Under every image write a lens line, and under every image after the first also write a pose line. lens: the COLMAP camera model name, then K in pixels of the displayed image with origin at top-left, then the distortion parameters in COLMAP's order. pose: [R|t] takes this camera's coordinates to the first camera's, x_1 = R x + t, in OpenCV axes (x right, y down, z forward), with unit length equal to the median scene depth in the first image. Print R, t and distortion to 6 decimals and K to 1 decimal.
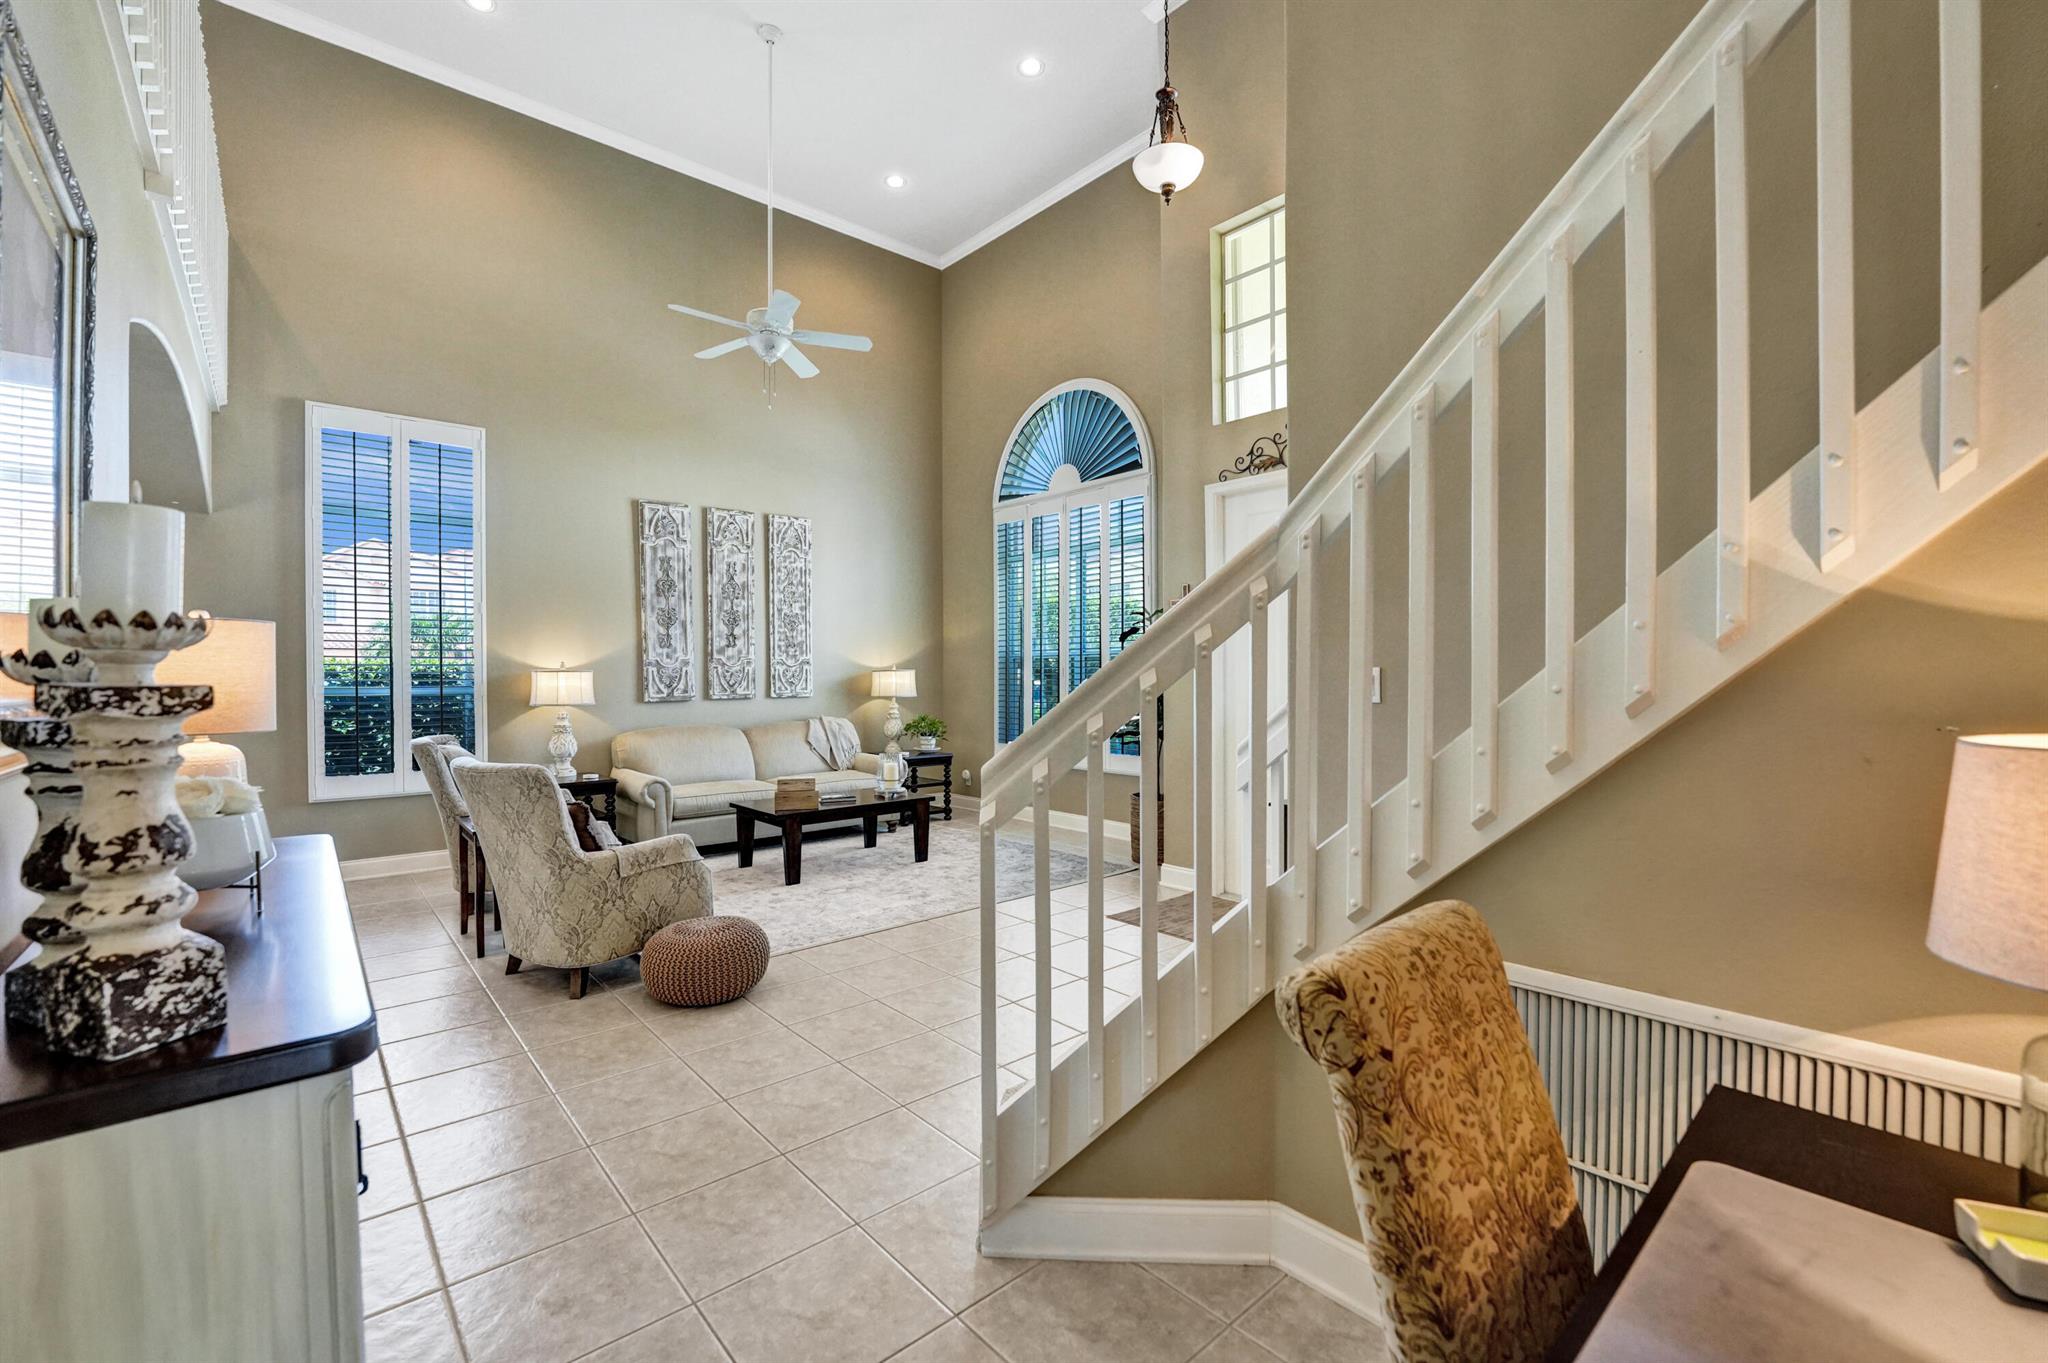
lens RADIAL K [[846.6, 0, 1026.2], [0, 846.6, 680.2], [0, 0, 1]] dist [-0.021030, 0.000144]
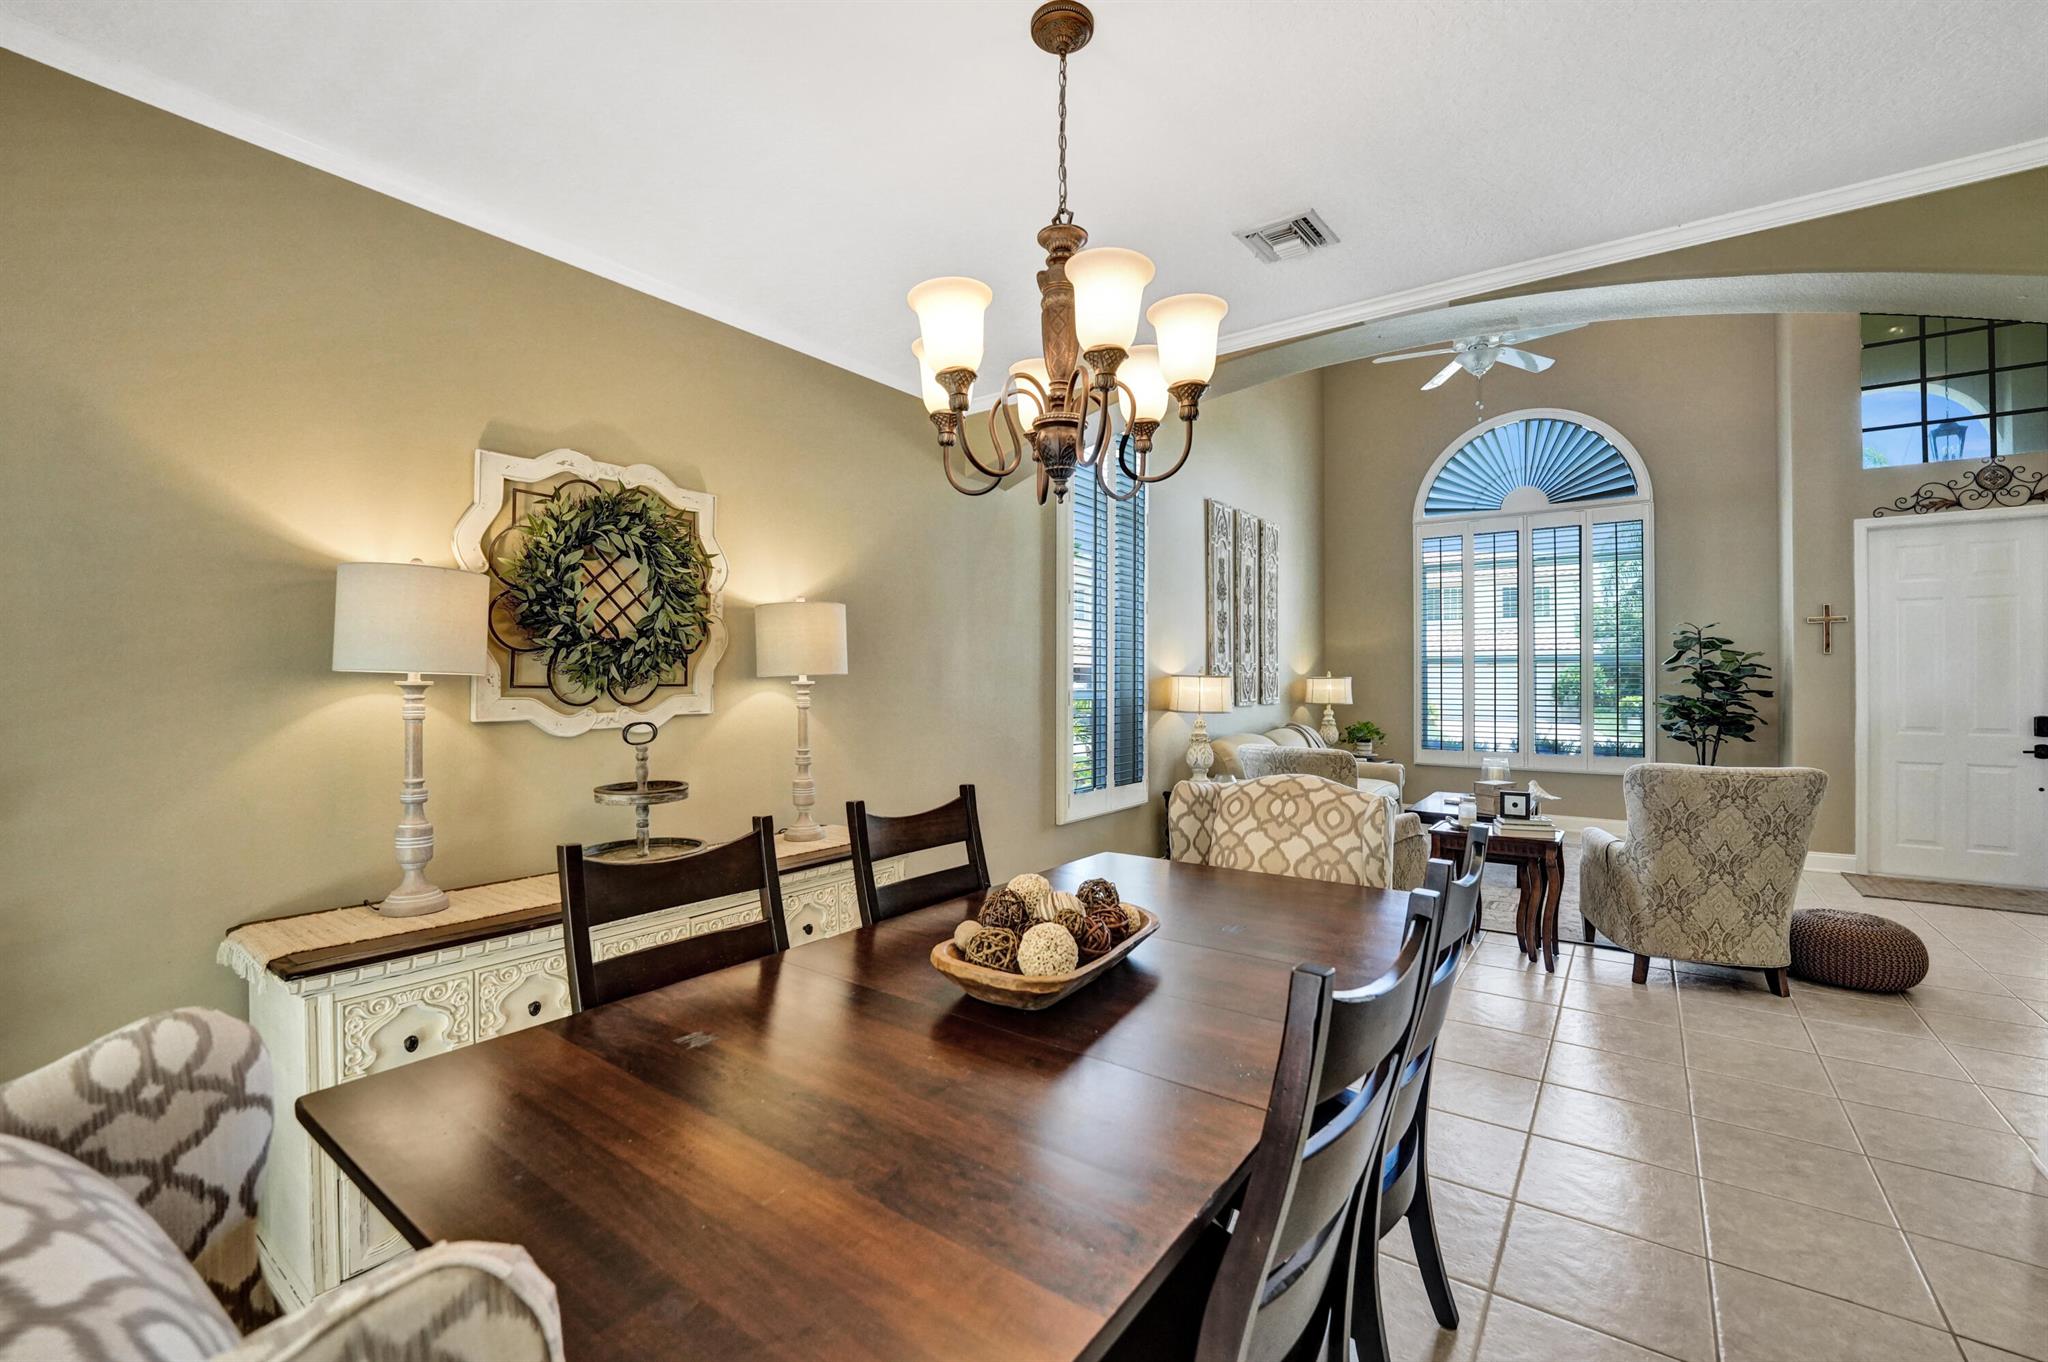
lens RADIAL K [[859.5, 0, 1028.1], [0, 859.5, 673.9], [0, 0, 1]] dist [-0.020078, 0.000596]
pose [[0.976002, 0.007053, 0.217647, -0.847178], [-0.003543, 0.999857, -0.016516, 0.002498], [-0.217733, 0.015348, 0.975888, 0.094856]]
